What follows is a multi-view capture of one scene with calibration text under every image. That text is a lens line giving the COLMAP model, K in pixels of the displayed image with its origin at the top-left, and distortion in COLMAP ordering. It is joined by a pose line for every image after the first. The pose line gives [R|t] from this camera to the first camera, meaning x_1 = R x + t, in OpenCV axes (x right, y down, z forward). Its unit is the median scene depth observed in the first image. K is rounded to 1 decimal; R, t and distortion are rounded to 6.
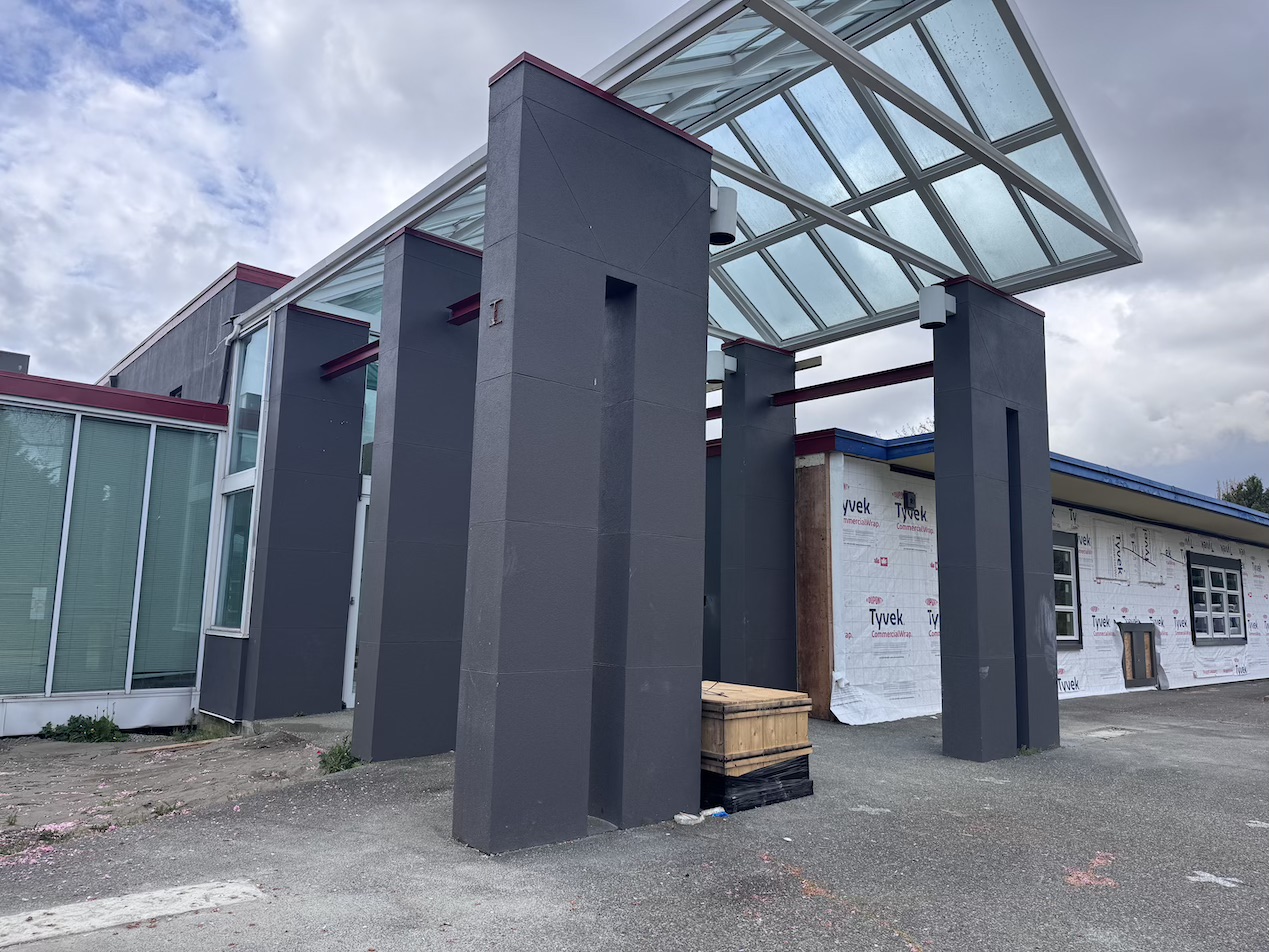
lens RADIAL K [[895.3, 0, 635.0], [0, 895.3, 490.4], [0, 0, 1]] dist [0.071699, -0.095294]
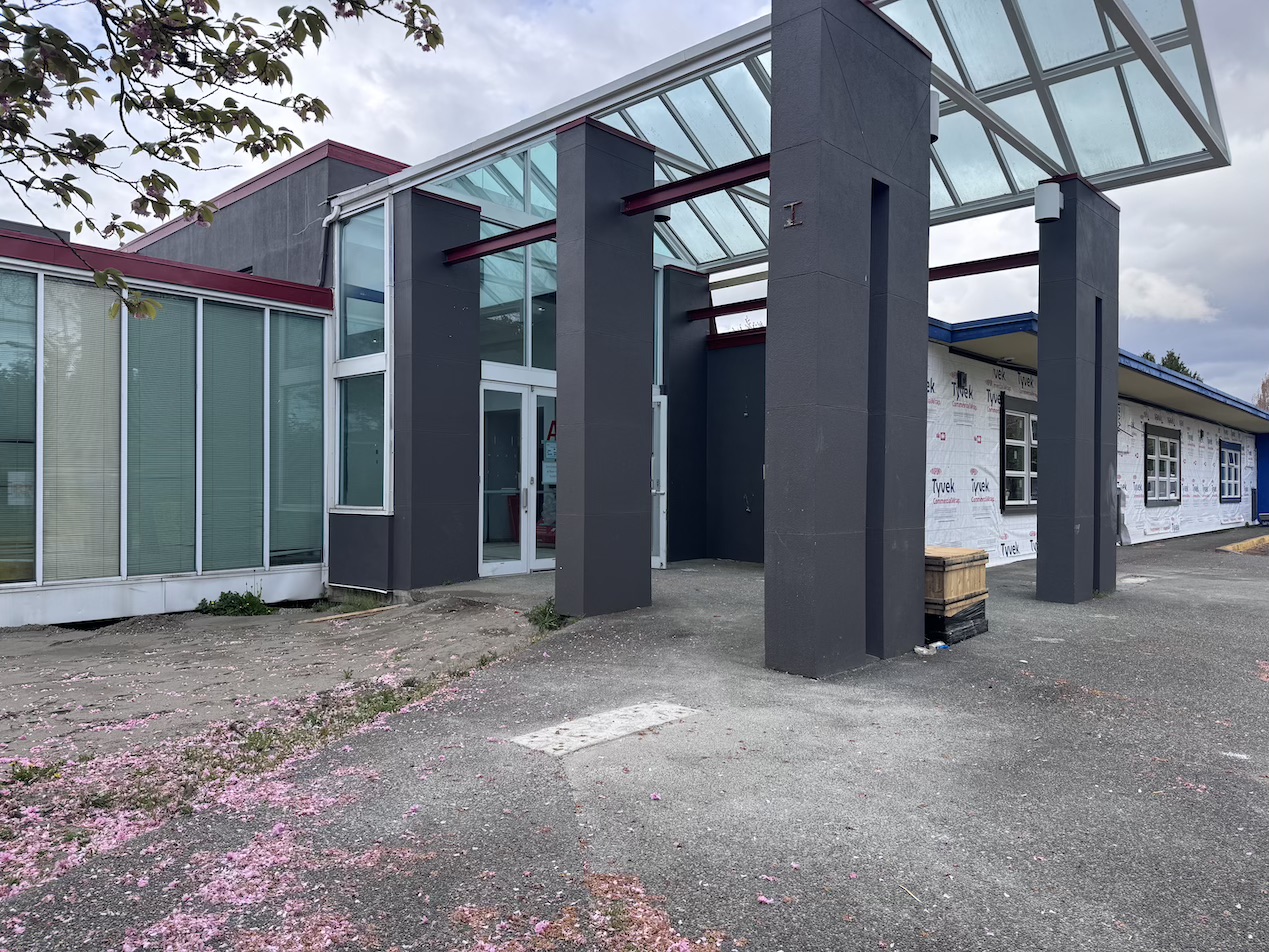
lens RADIAL K [[899.6, 0, 636.3], [0, 899.6, 503.9], [0, 0, 1]] dist [0.004359, 0.000511]
pose [[0.993988, -0.020675, 0.107518, -0.243029], [0.004302, 0.988626, 0.150334, -0.007080], [-0.109403, -0.148968, 0.982771, -0.060356]]
